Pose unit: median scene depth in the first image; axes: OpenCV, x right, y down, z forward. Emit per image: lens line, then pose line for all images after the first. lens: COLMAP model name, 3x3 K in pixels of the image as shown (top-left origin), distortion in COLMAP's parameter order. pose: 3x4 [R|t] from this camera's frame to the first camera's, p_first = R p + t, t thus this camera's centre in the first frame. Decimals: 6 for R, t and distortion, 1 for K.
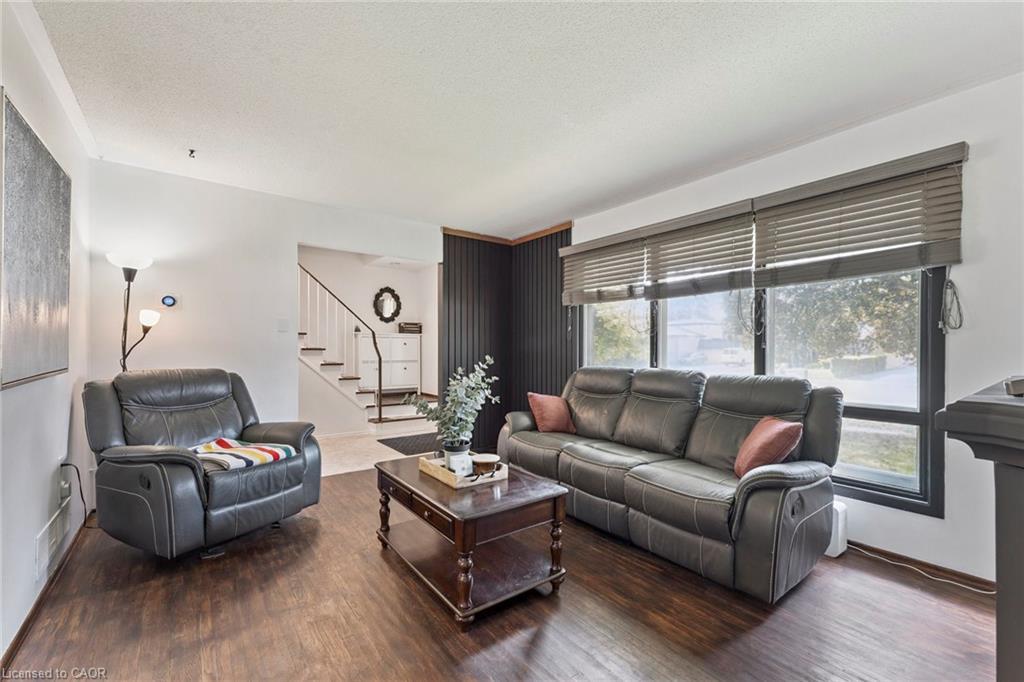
lens RADIAL K [[428.1, 0, 510.5], [0, 428.1, 351.9], [0, 0, 1]] dist [0.001198, -0.000105]
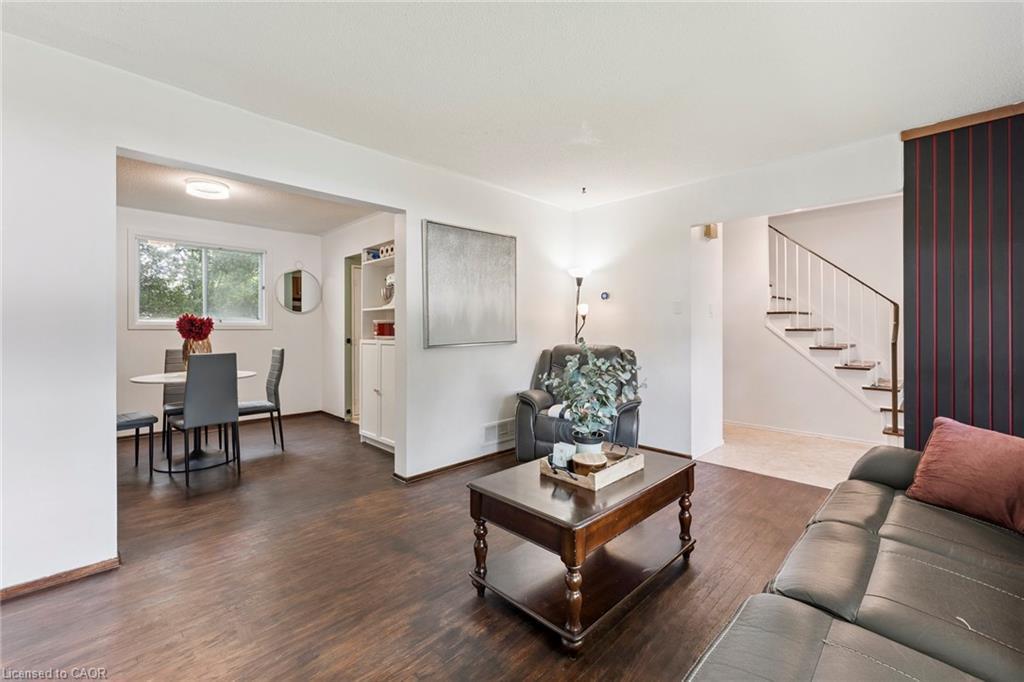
lens RADIAL K [[424.1, 0, 512.4], [0, 424.1, 334.0], [0, 0, 1]] dist [-0.001522, -0.000350]
pose [[0.145437, 0.006740, -0.989345, 0.518621], [-0.002984, 0.999975, 0.006374, -0.003379], [0.989363, 0.002025, 0.145453, 0.504522]]
